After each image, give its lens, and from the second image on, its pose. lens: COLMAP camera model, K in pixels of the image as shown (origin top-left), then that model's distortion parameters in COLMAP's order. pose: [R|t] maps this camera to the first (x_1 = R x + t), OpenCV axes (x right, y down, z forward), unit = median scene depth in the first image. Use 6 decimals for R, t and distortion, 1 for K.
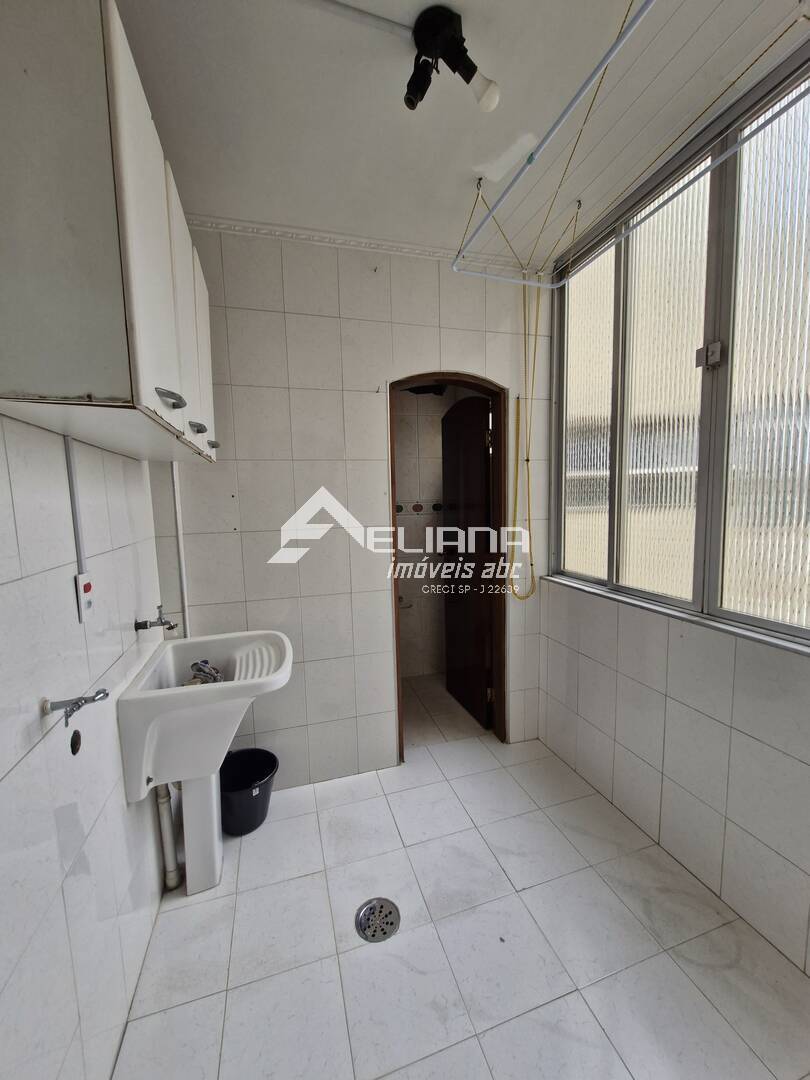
lens RADIAL K [[423.3, 0, 404.6], [0, 423.3, 541.6], [0, 0, 1]] dist [-0.003046, -0.000269]
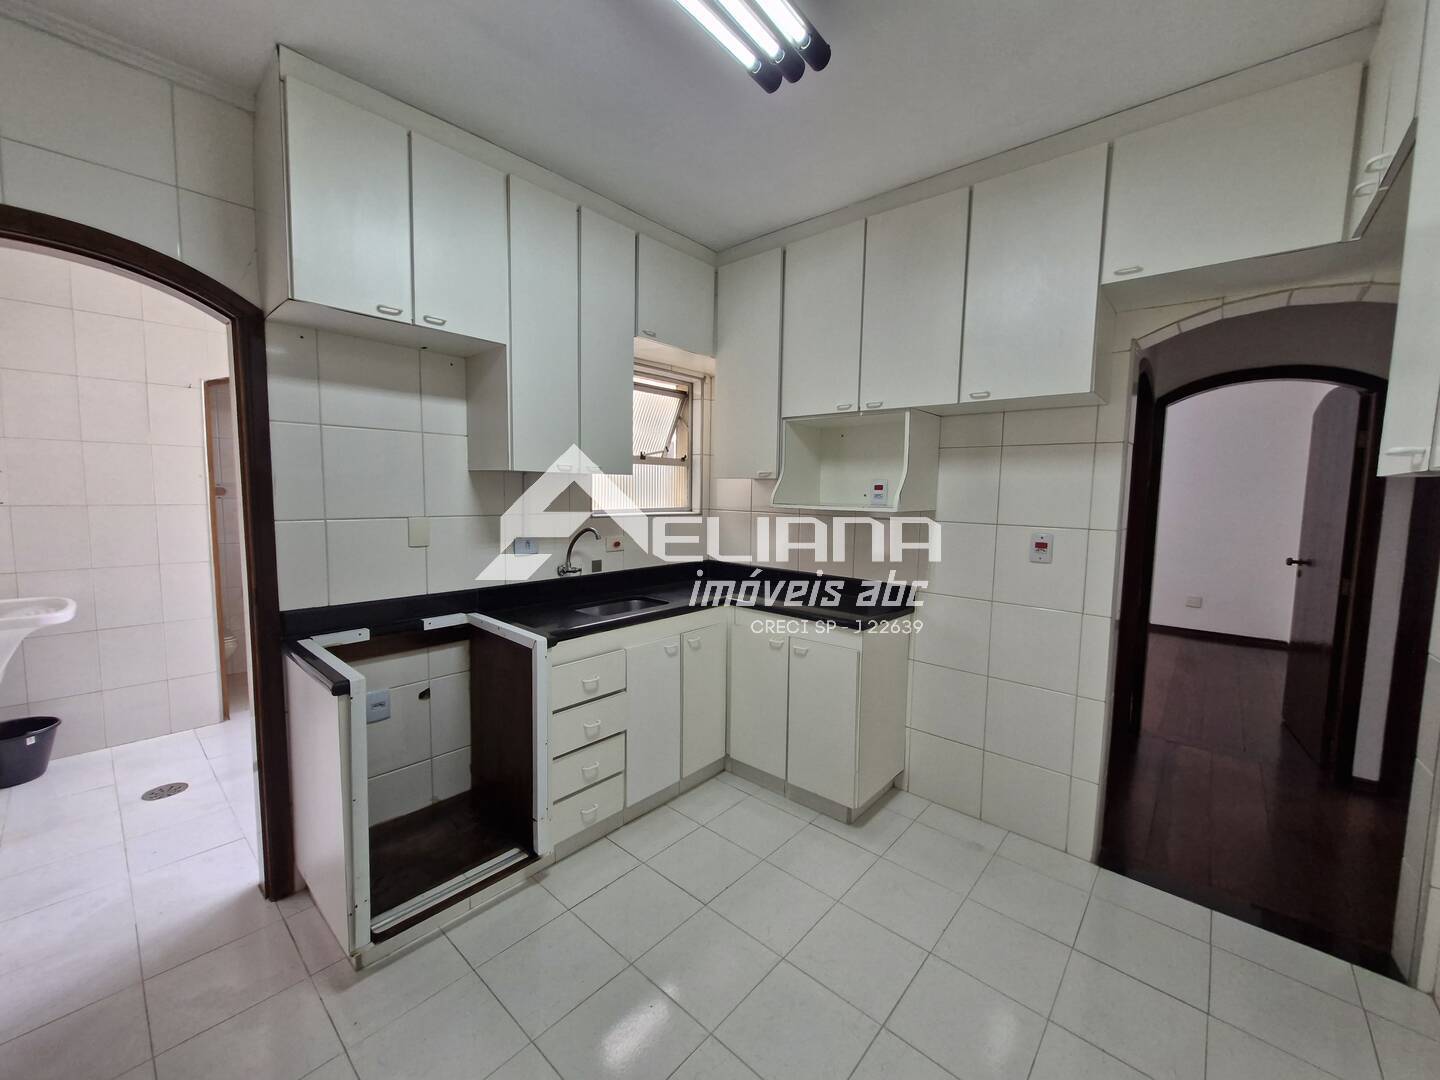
lens RADIAL K [[564.4, 0, 729.1], [0, 564.4, 539.7], [0, 0, 1]] dist [-0.003046, -0.000269]
pose [[0.843635, -0.003286, 0.536906, 0.376830], [0.012621, 0.999826, -0.013712, 0.106676], [-0.536768, 0.018344, 0.843530, -1.148223]]
